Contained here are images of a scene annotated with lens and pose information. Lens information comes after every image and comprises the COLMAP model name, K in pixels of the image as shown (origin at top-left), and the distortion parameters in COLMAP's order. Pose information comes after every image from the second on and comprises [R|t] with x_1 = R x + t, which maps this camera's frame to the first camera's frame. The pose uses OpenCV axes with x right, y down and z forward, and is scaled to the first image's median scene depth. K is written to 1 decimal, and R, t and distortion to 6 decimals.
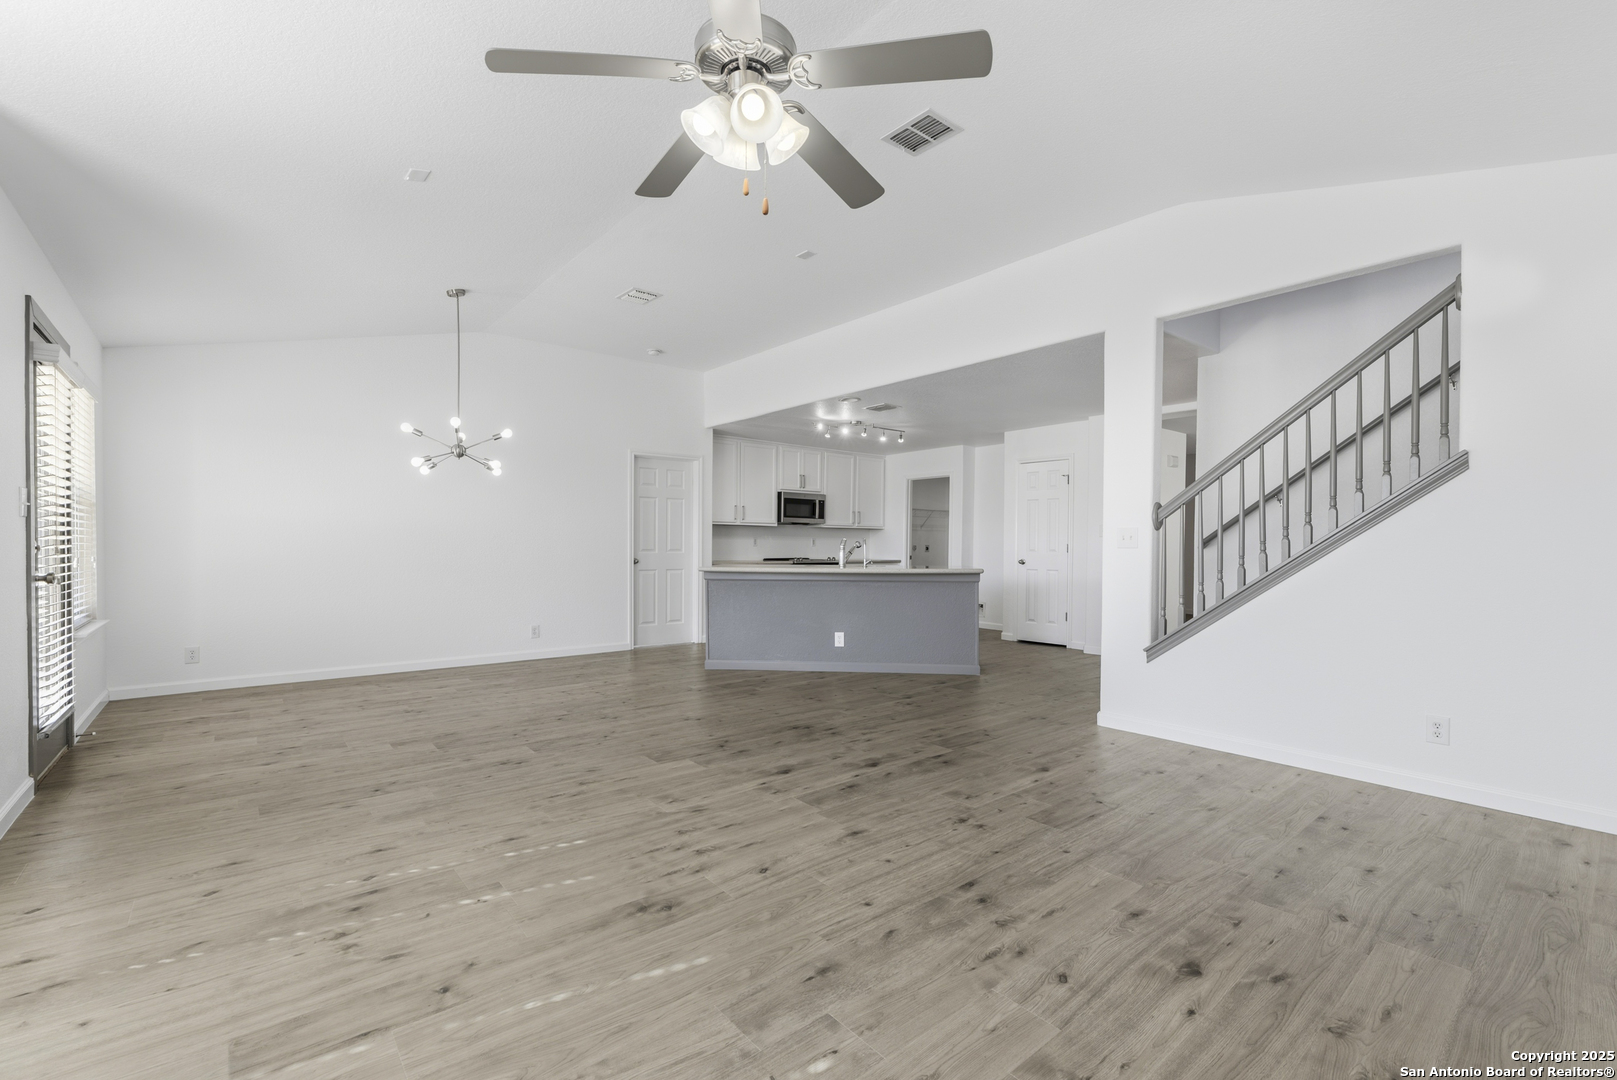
lens RADIAL K [[694.7, 0, 824.9], [0, 694.7, 554.9], [0, 0, 1]] dist [-0.004235, -0.000971]
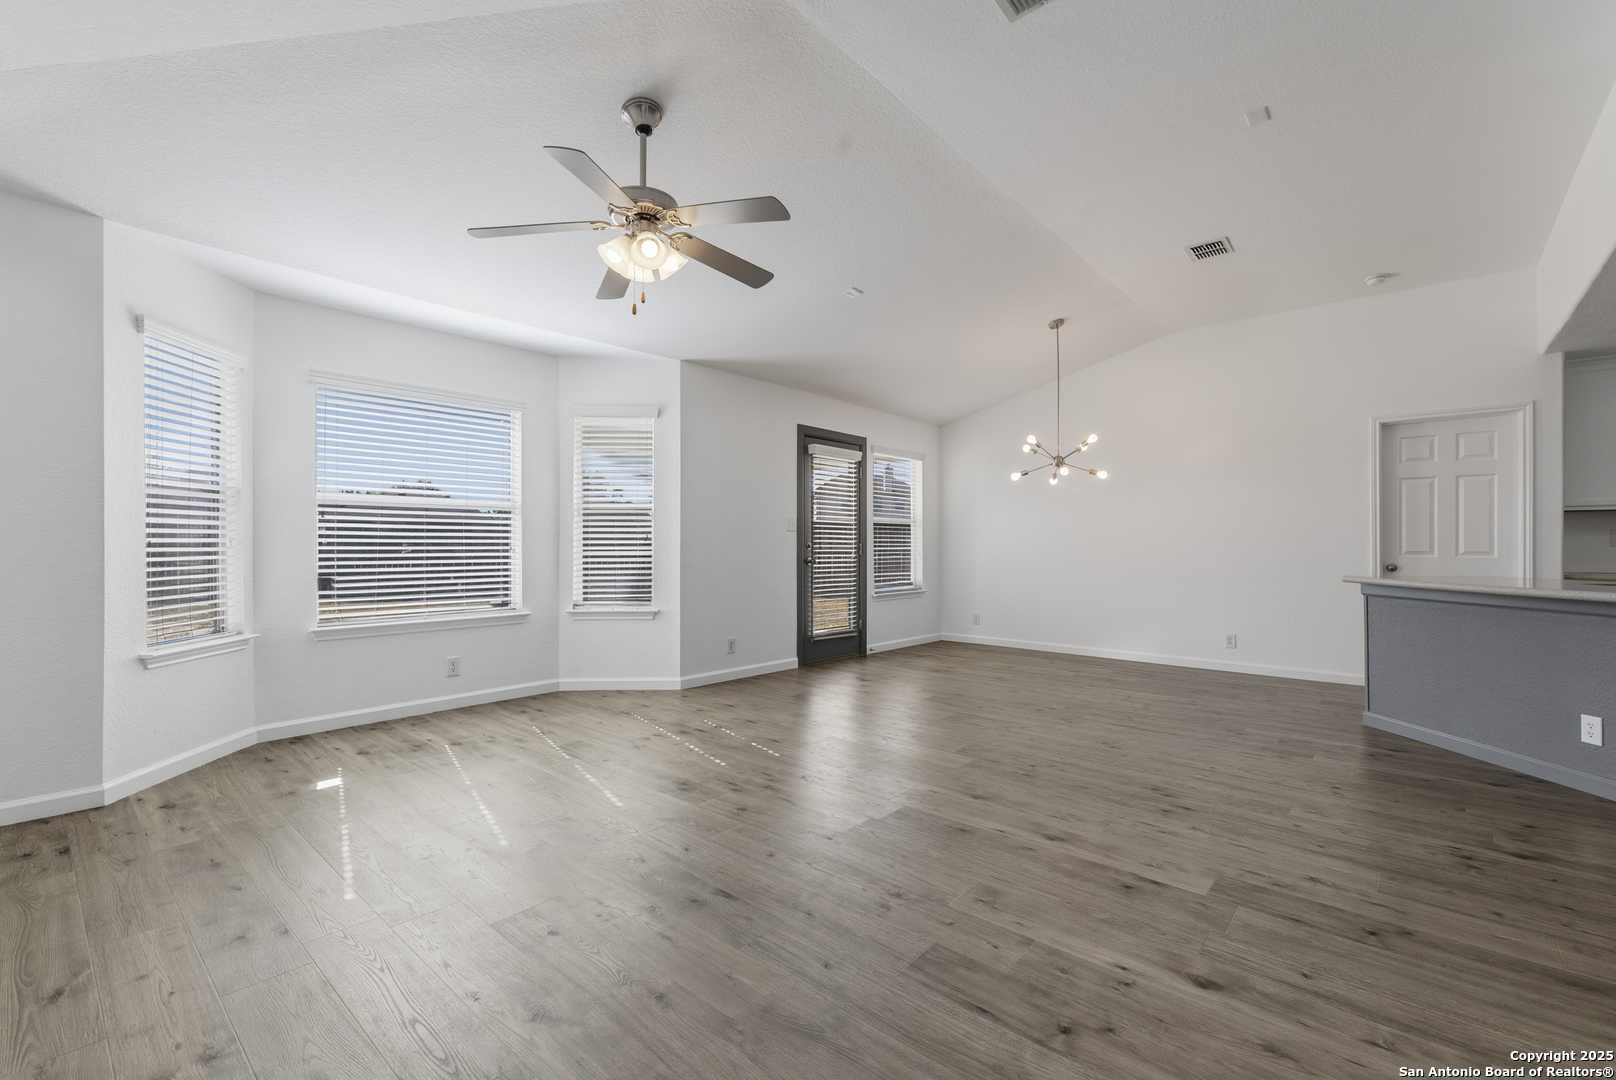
lens RADIAL K [[699.6, 0, 823.5], [0, 699.6, 538.6], [0, 0, 1]] dist [0.006880, 0.001494]
pose [[0.156012, -0.010413, -0.987700, 0.696165], [-0.015918, 0.999788, -0.013055, -0.003912], [0.987627, 0.017759, 0.155813, 0.568652]]
